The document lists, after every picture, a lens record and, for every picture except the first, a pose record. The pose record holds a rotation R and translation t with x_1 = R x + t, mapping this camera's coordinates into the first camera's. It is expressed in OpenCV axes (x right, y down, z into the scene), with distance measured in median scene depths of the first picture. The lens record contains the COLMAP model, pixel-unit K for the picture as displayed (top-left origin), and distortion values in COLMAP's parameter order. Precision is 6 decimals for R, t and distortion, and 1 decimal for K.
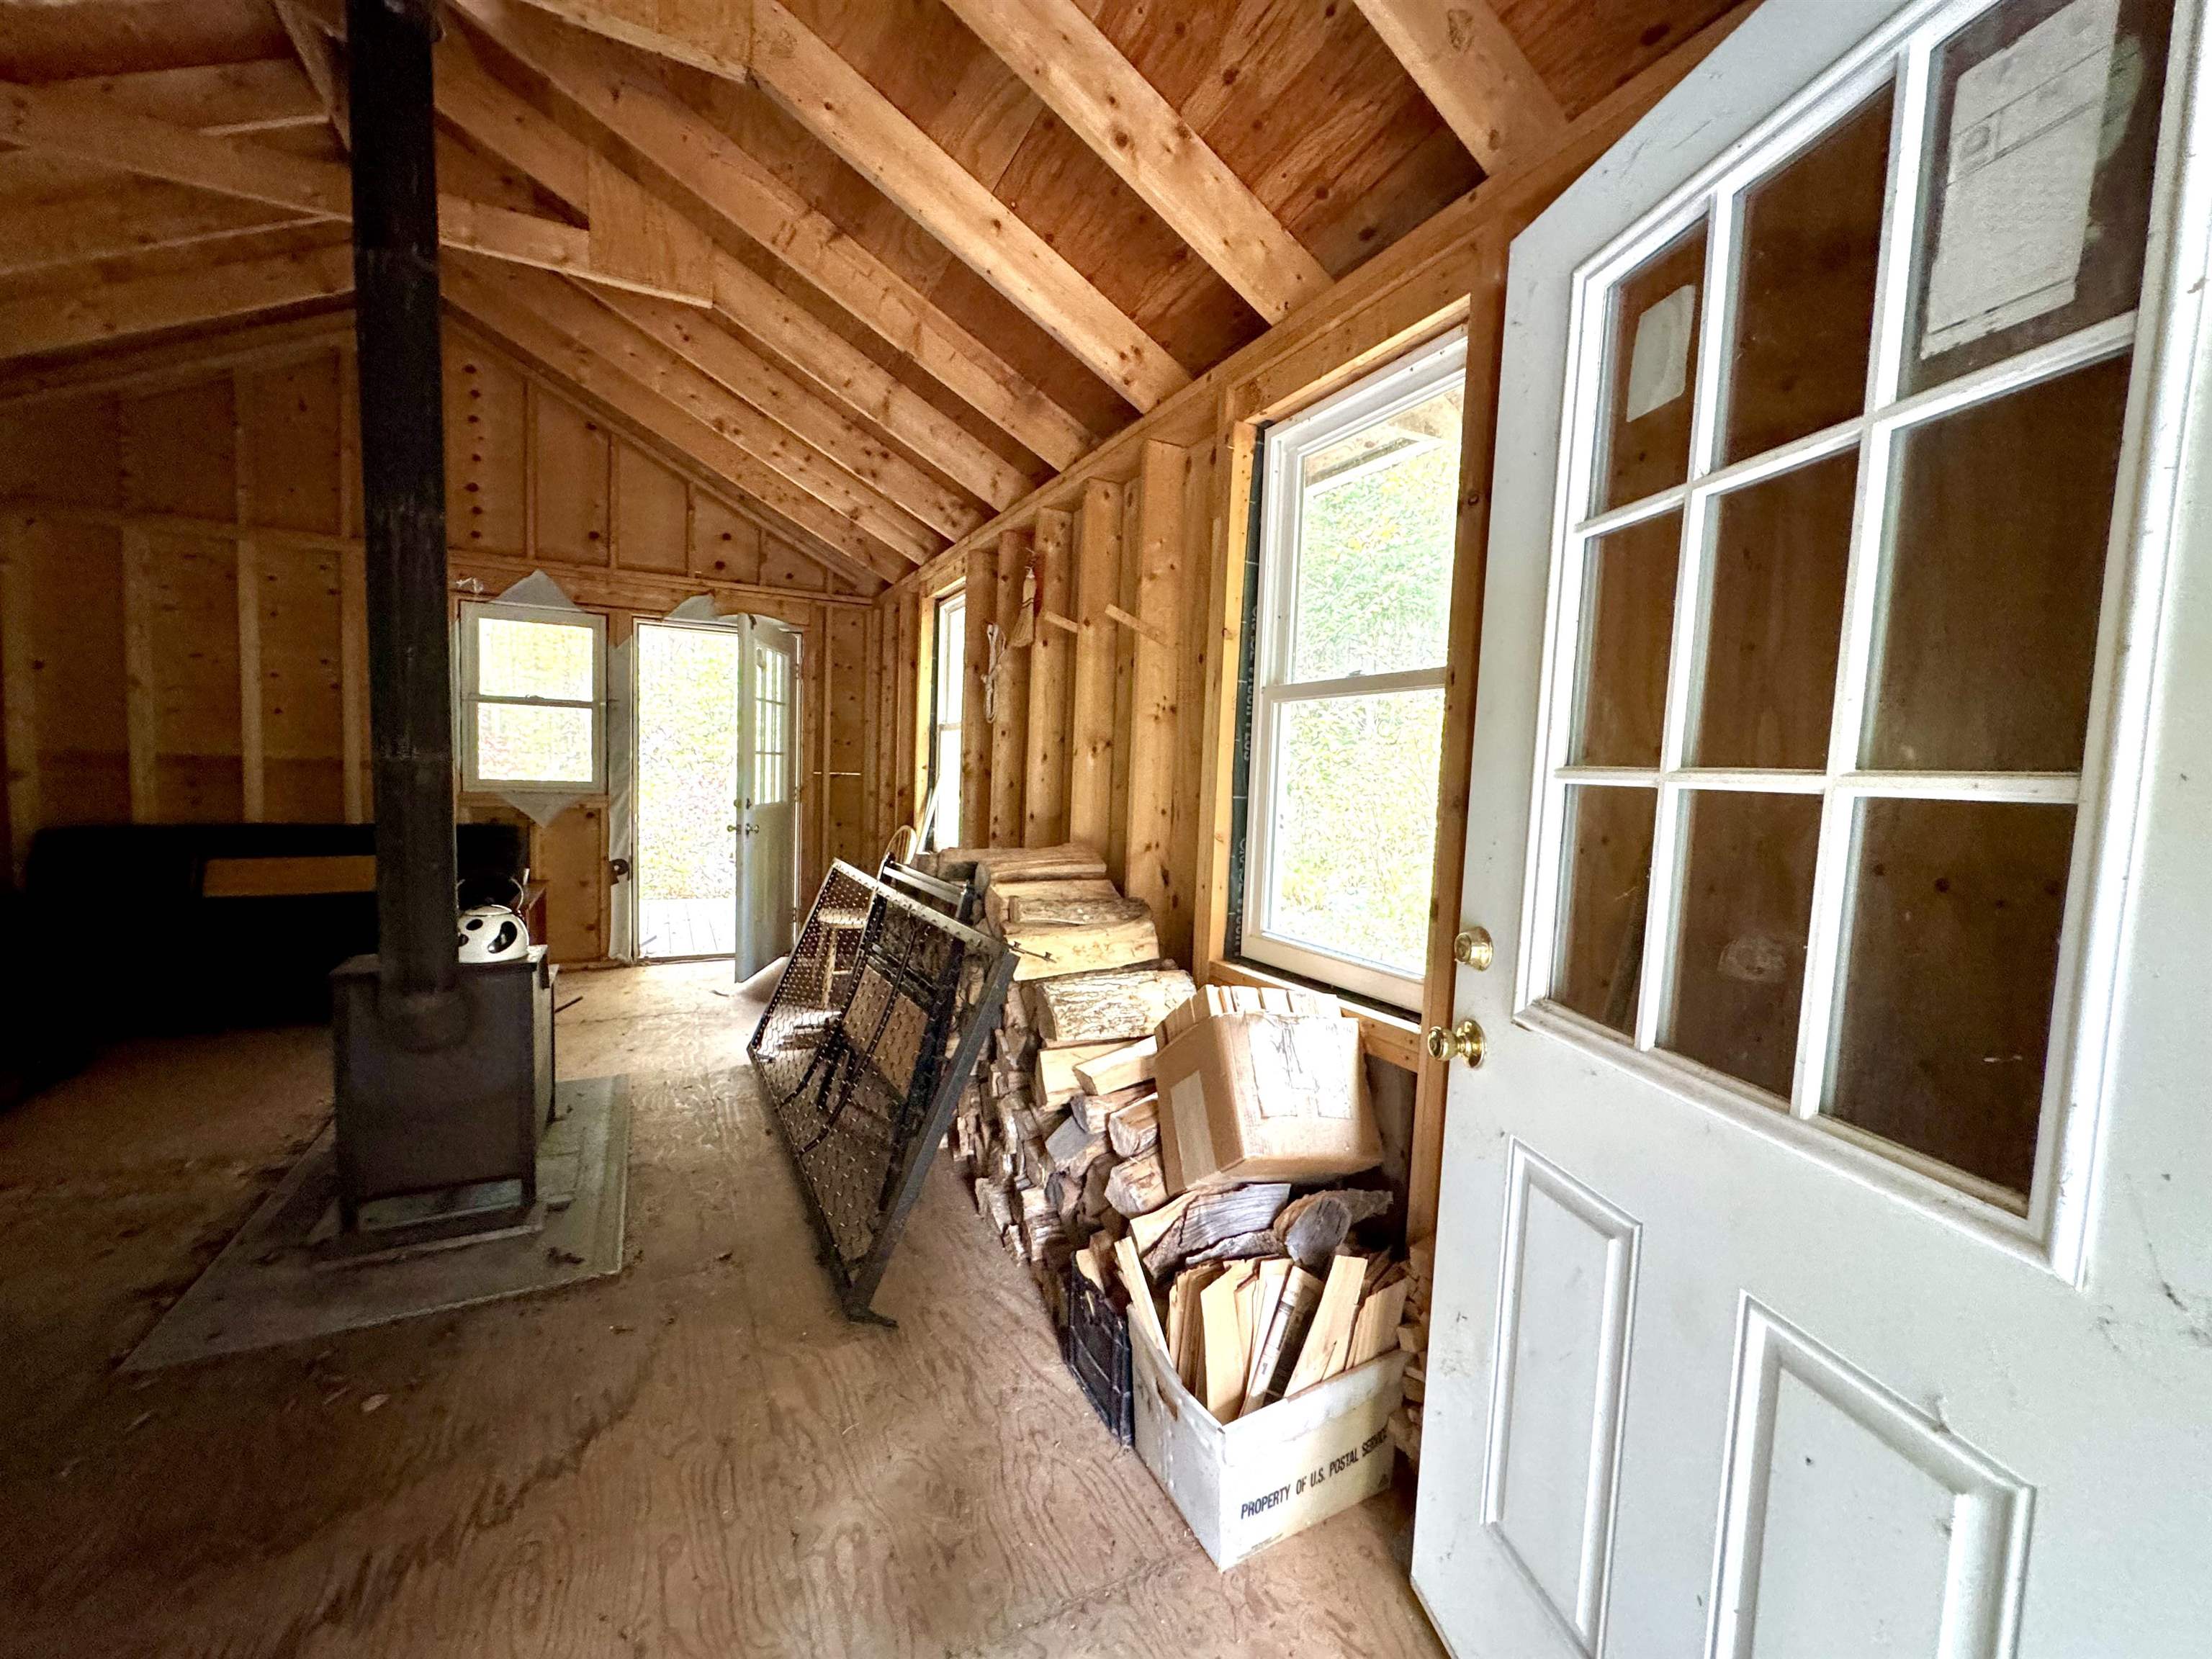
lens RADIAL K [[883.5, 0, 1114.5], [0, 883.5, 829.6], [0, 0, 1]] dist [-0.003023, -0.000029]
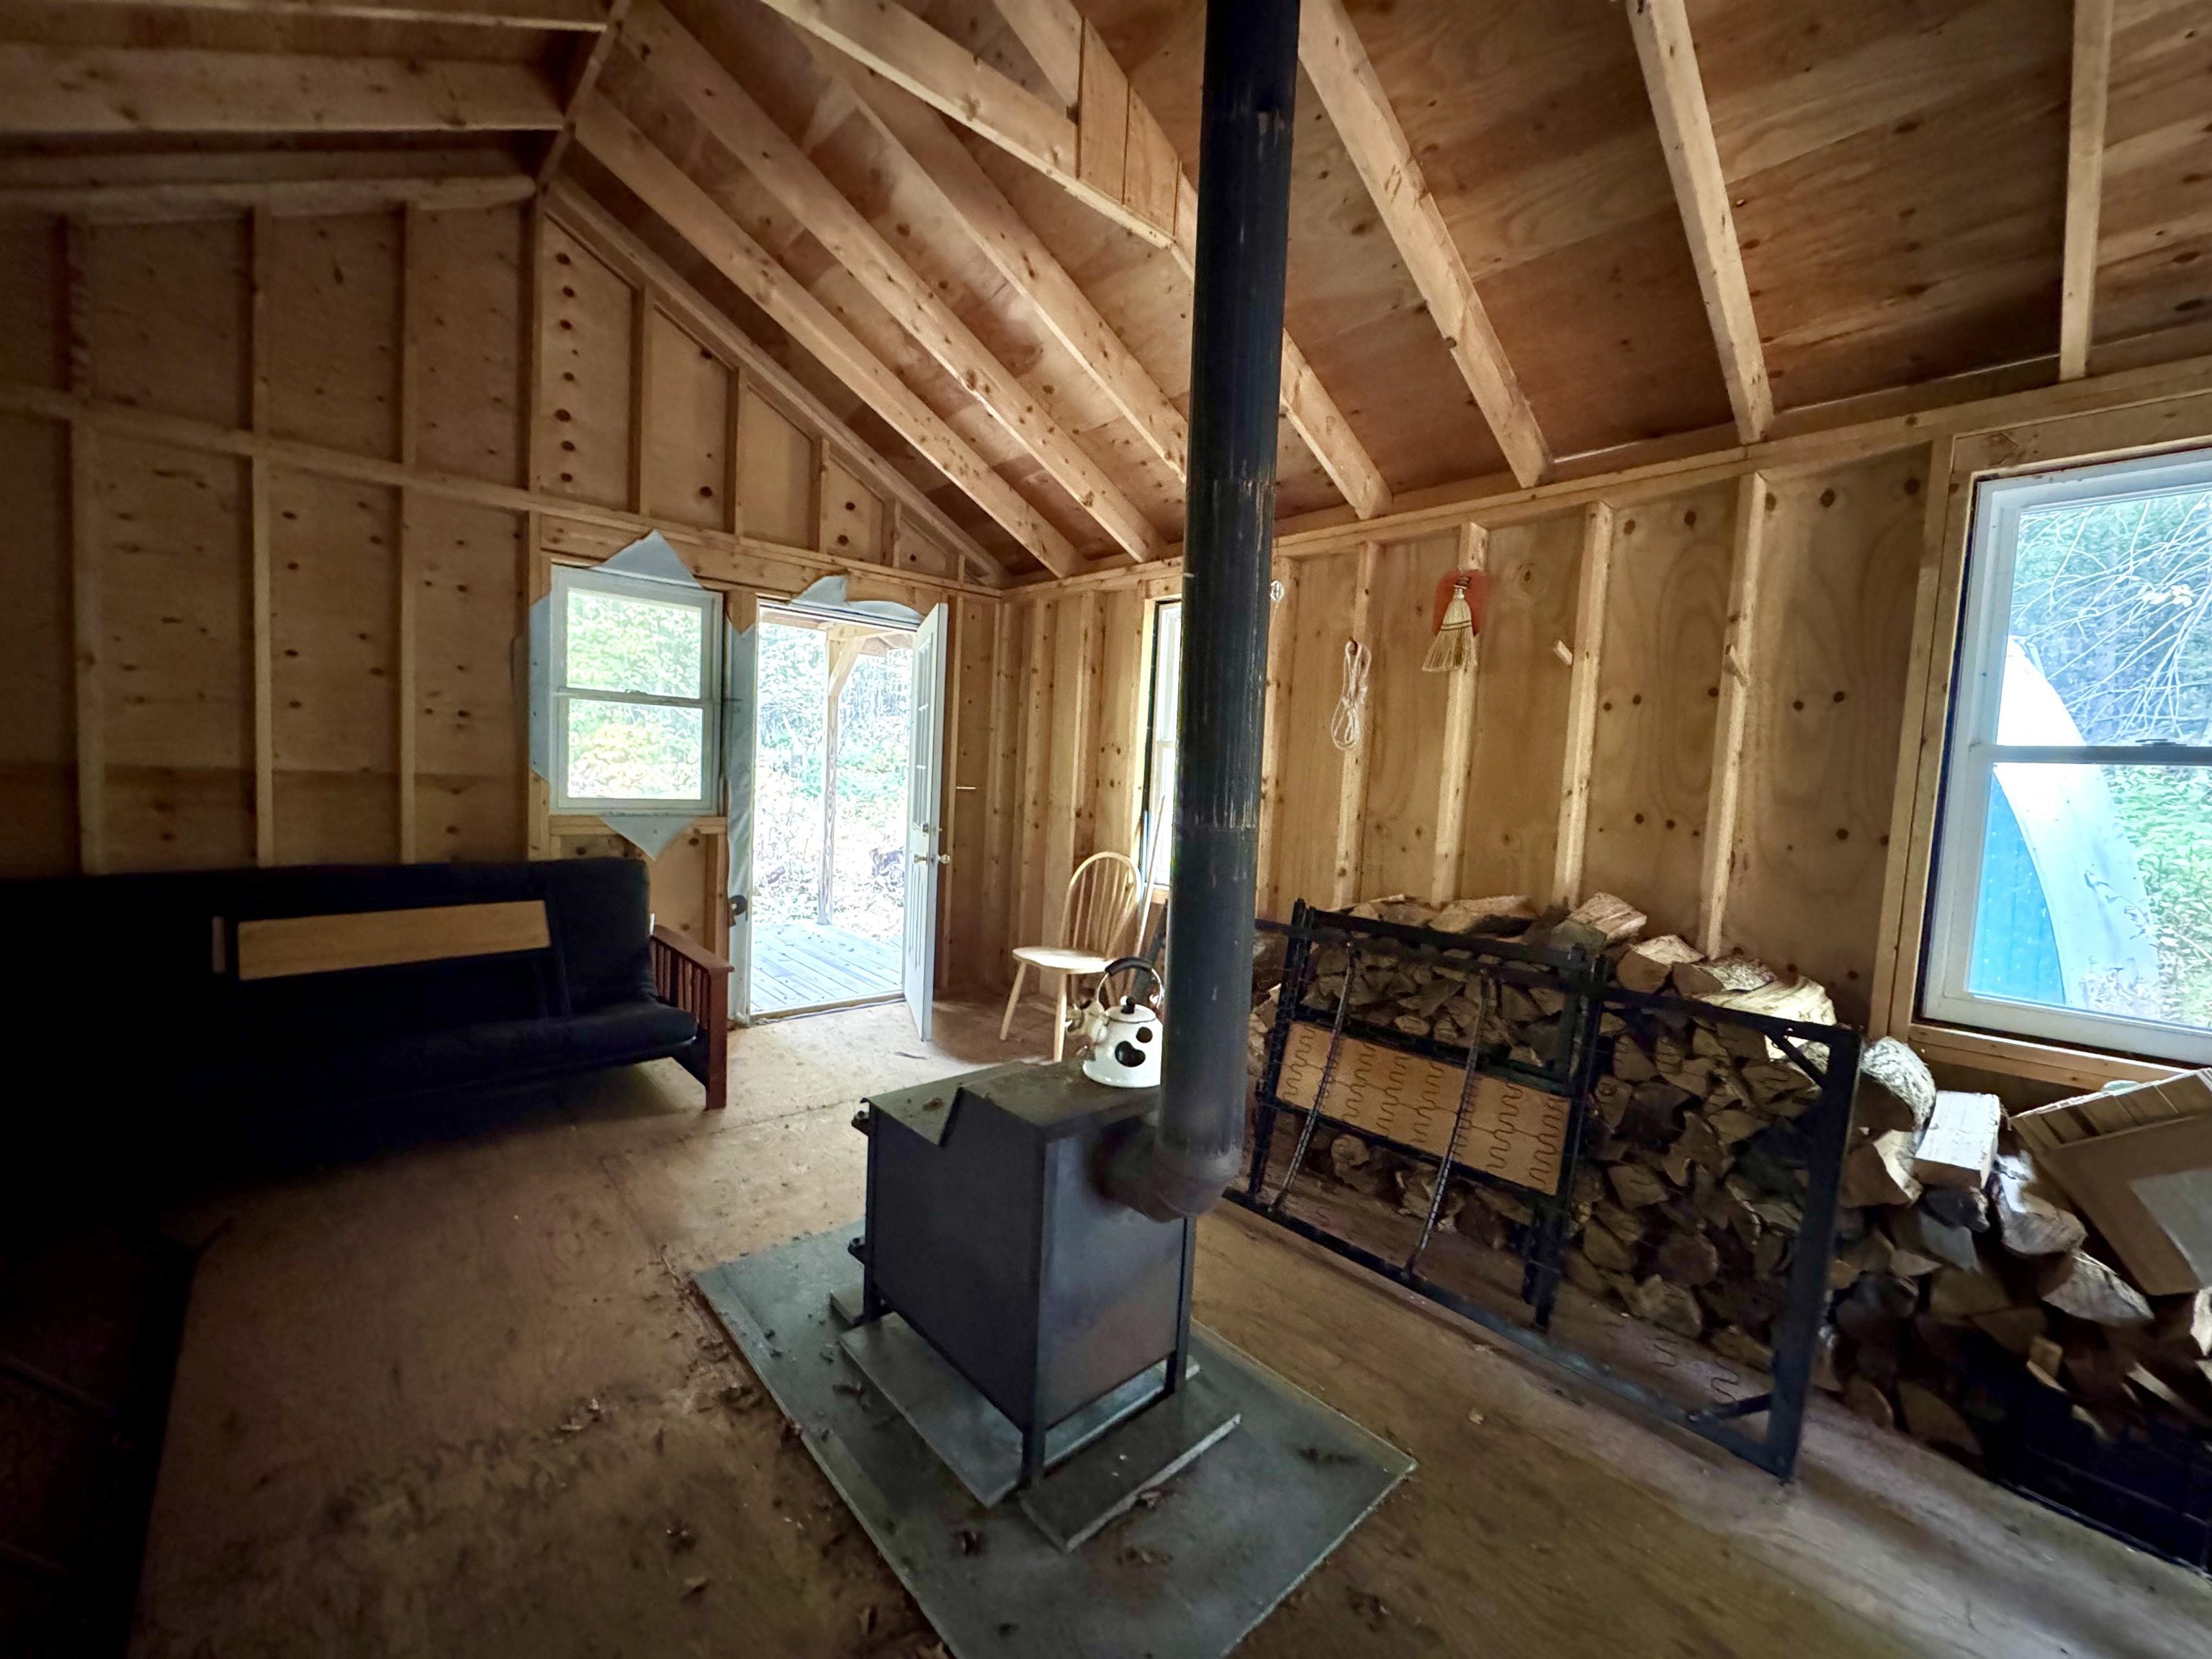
lens RADIAL K [[883.5, 0, 1100.2], [0, 883.5, 827.5], [0, 0, 1]] dist [-0.003023, -0.000029]
pose [[0.964755, -0.007050, 0.263057, -0.482511], [0.004765, 0.999945, 0.009325, -0.036925], [-0.263108, -0.007743, 0.964735, 0.140056]]
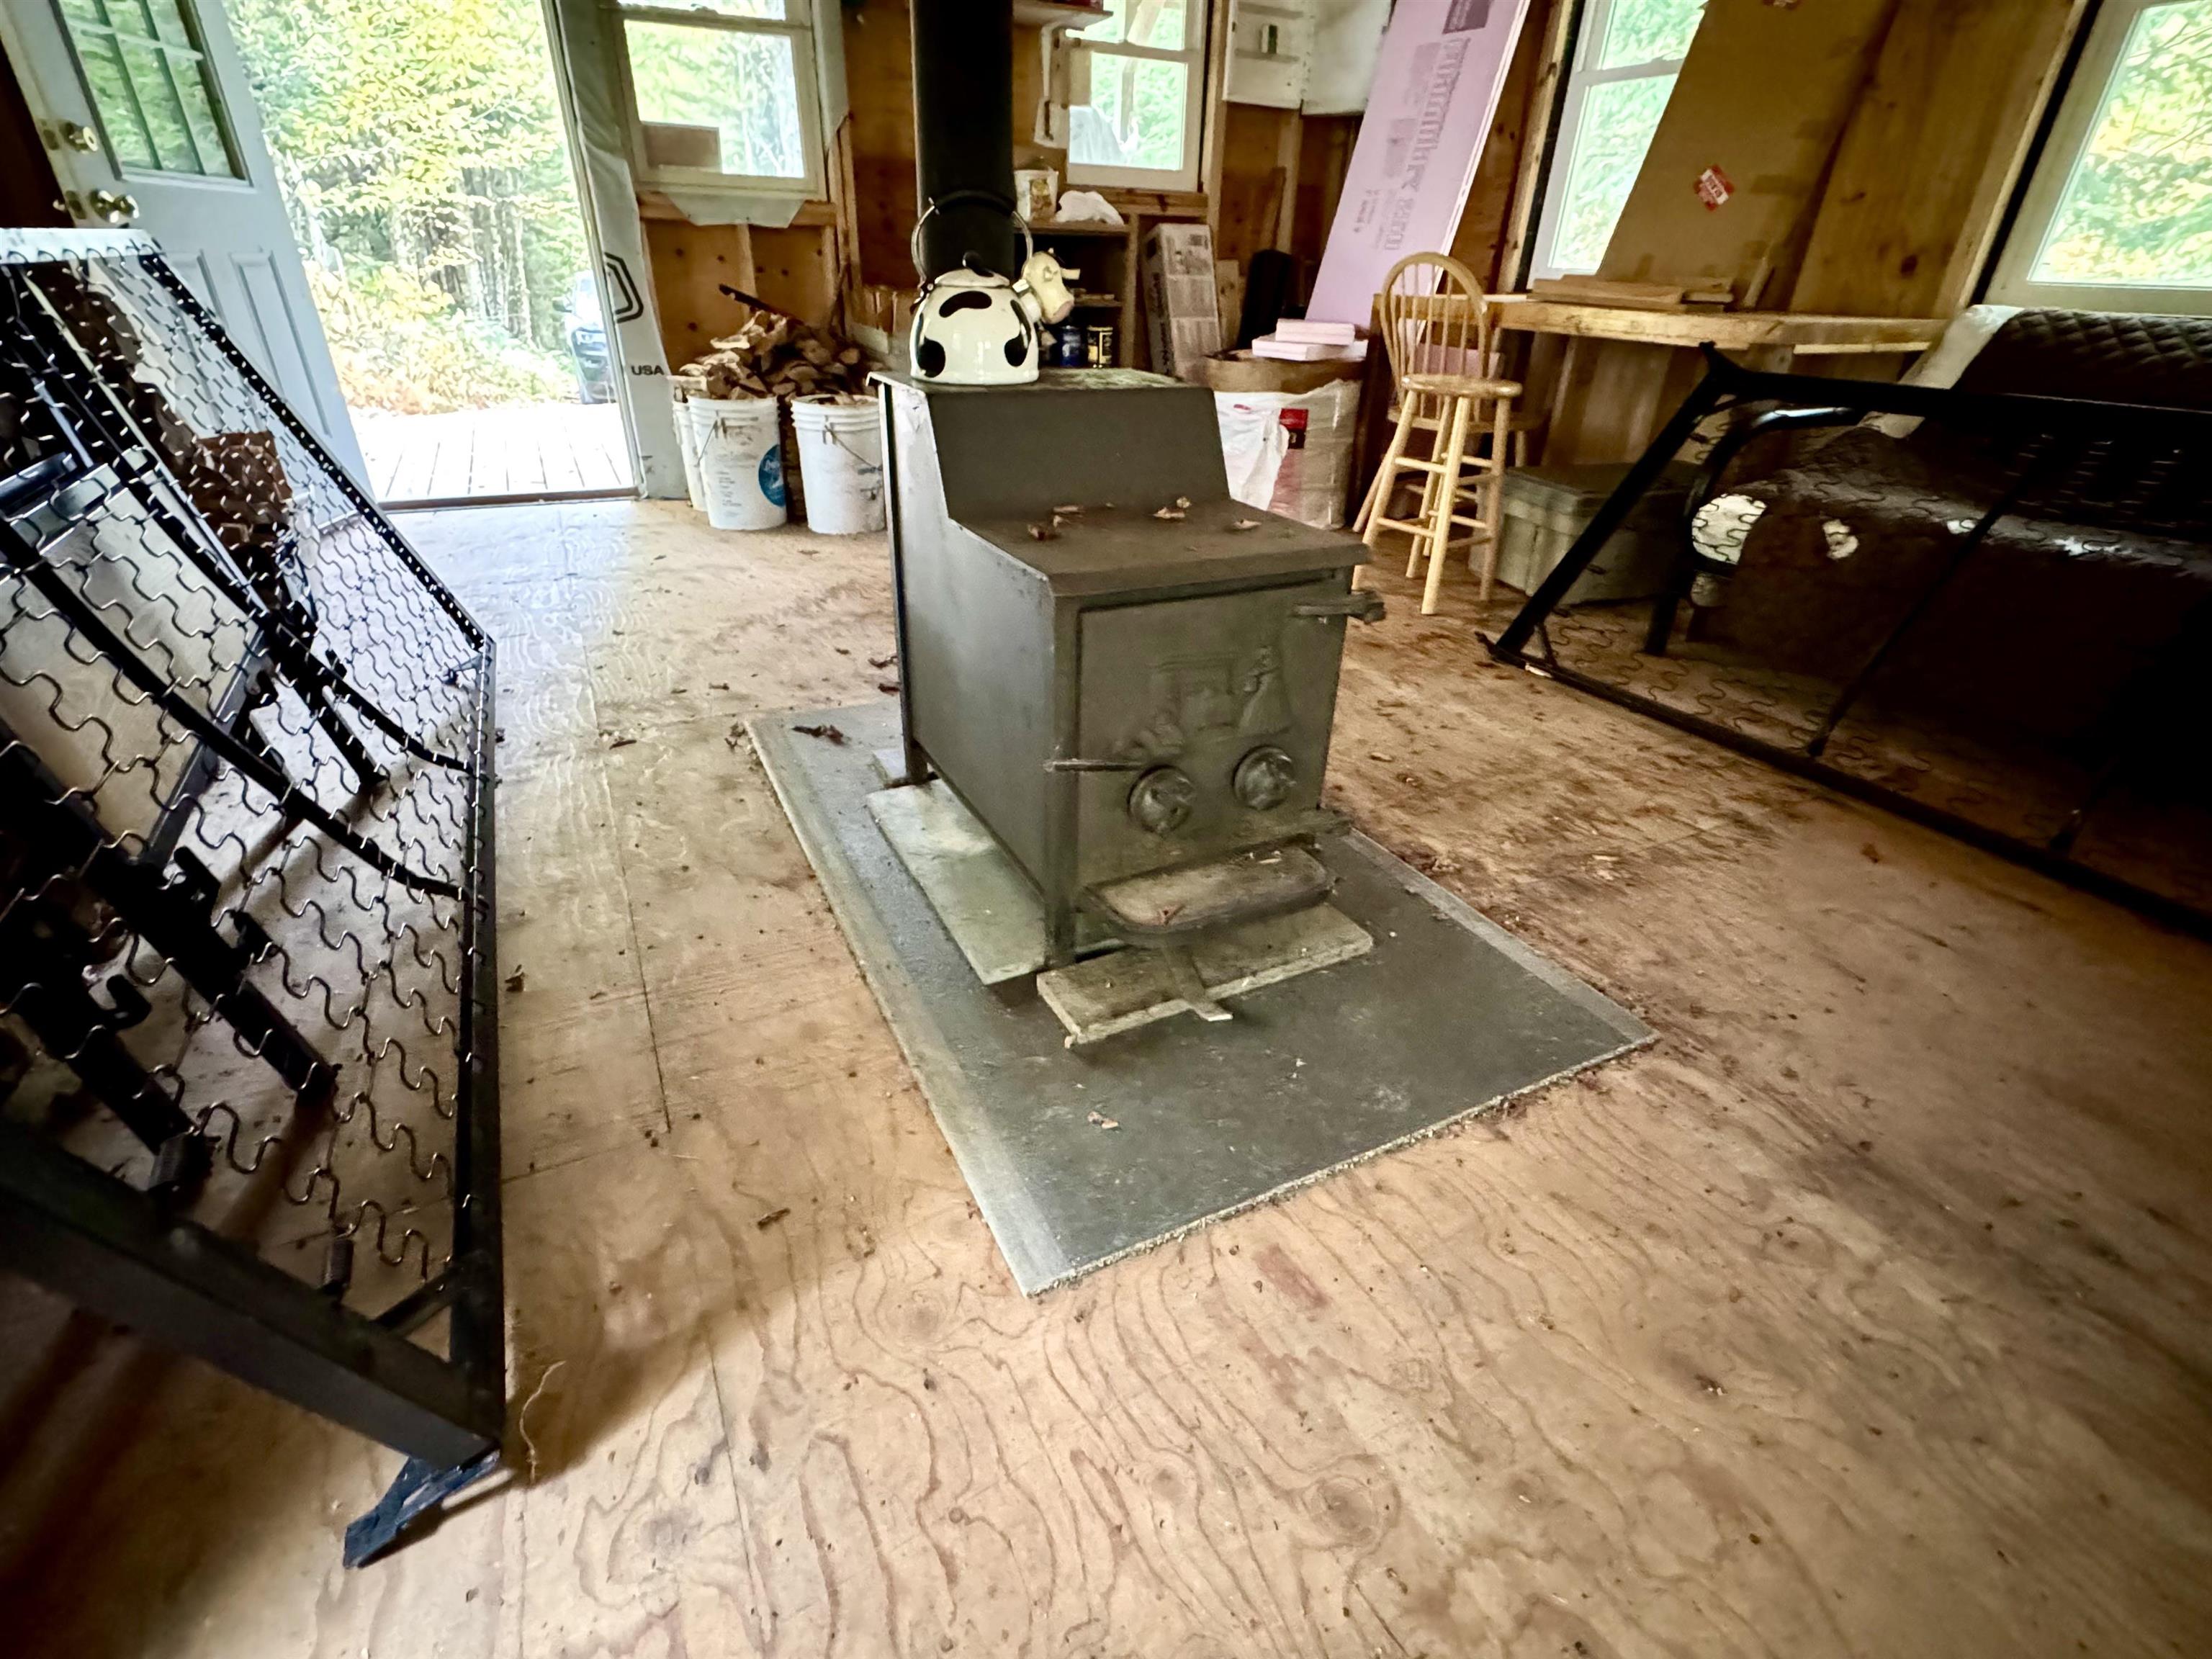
lens RADIAL K [[1024.2, 0, 1100.6], [0, 1024.2, 831.8], [0, 0, 1]] dist [0.002559, 0.000159]
pose [[-0.998320, -0.056435, -0.013129, -0.407678], [-0.054460, 0.836549, 0.545178, 0.011526], [-0.019784, 0.544977, -0.838217, 0.877654]]
